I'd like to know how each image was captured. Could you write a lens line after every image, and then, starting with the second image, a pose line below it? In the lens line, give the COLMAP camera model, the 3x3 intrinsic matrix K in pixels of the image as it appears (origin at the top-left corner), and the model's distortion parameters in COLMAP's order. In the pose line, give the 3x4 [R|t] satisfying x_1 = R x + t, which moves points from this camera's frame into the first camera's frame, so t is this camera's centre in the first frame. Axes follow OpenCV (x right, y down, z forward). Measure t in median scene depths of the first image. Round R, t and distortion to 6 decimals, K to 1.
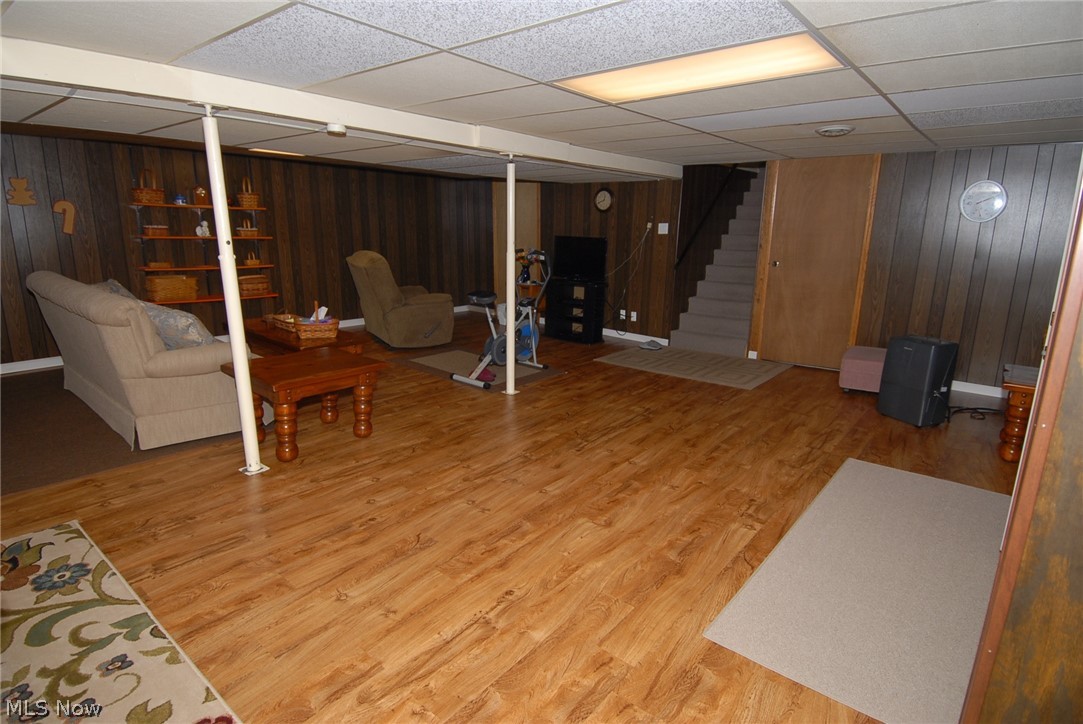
lens RADIAL K [[569.7, 0, 541.5], [0, 569.7, 362.0], [0, 0, 1]] dist [0.059195, -0.068101]
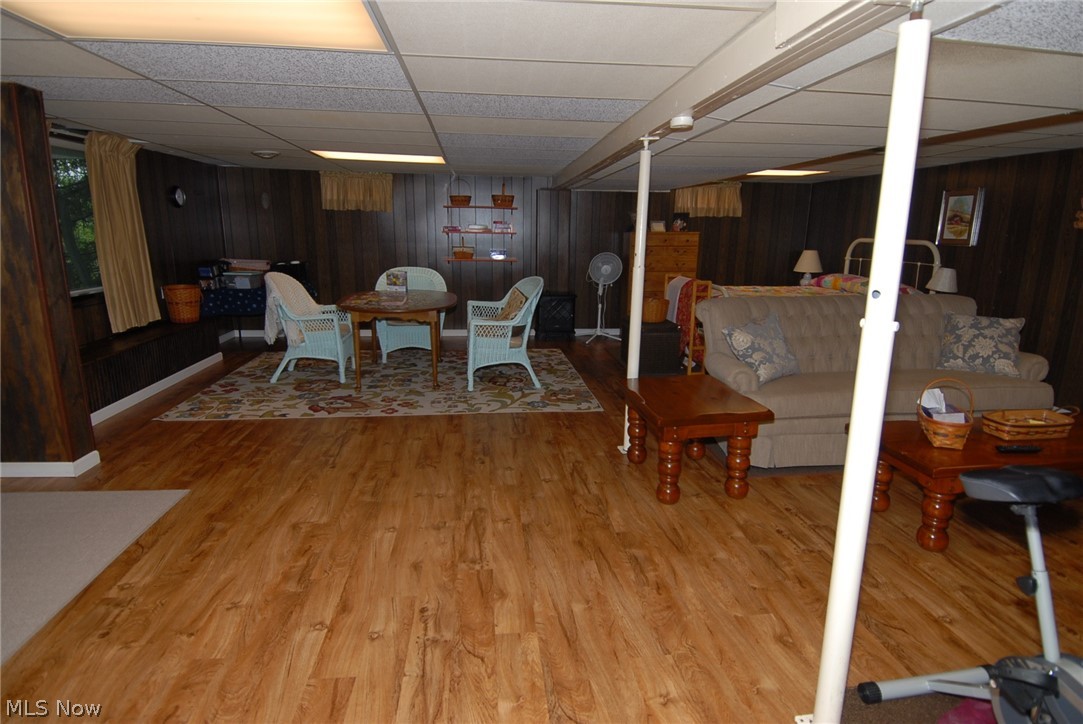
lens RADIAL K [[569.7, 0, 541.5], [0, 569.7, 362.0], [0, 0, 1]] dist [0.059195, -0.068101]
pose [[-0.701503, 0.128669, -0.700955, 0.539951], [-0.190722, 0.913797, 0.358609, -0.468514], [0.686673, 0.385252, -0.616491, 2.019292]]
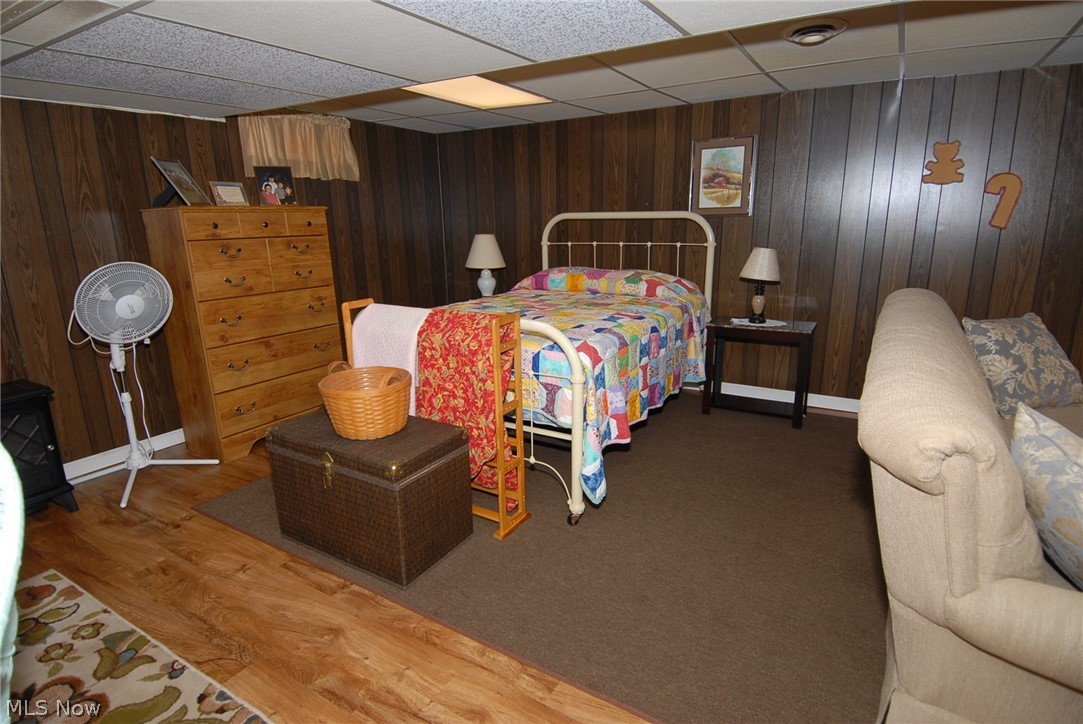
lens RADIAL K [[569.7, 0, 541.5], [0, 569.7, 362.0], [0, 0, 1]] dist [0.059195, -0.068101]
pose [[0.133626, 0.219712, -0.966370, 0.361680], [-0.208807, 0.959467, 0.189269, -0.424528], [0.968785, 0.176494, 0.174087, 1.836094]]
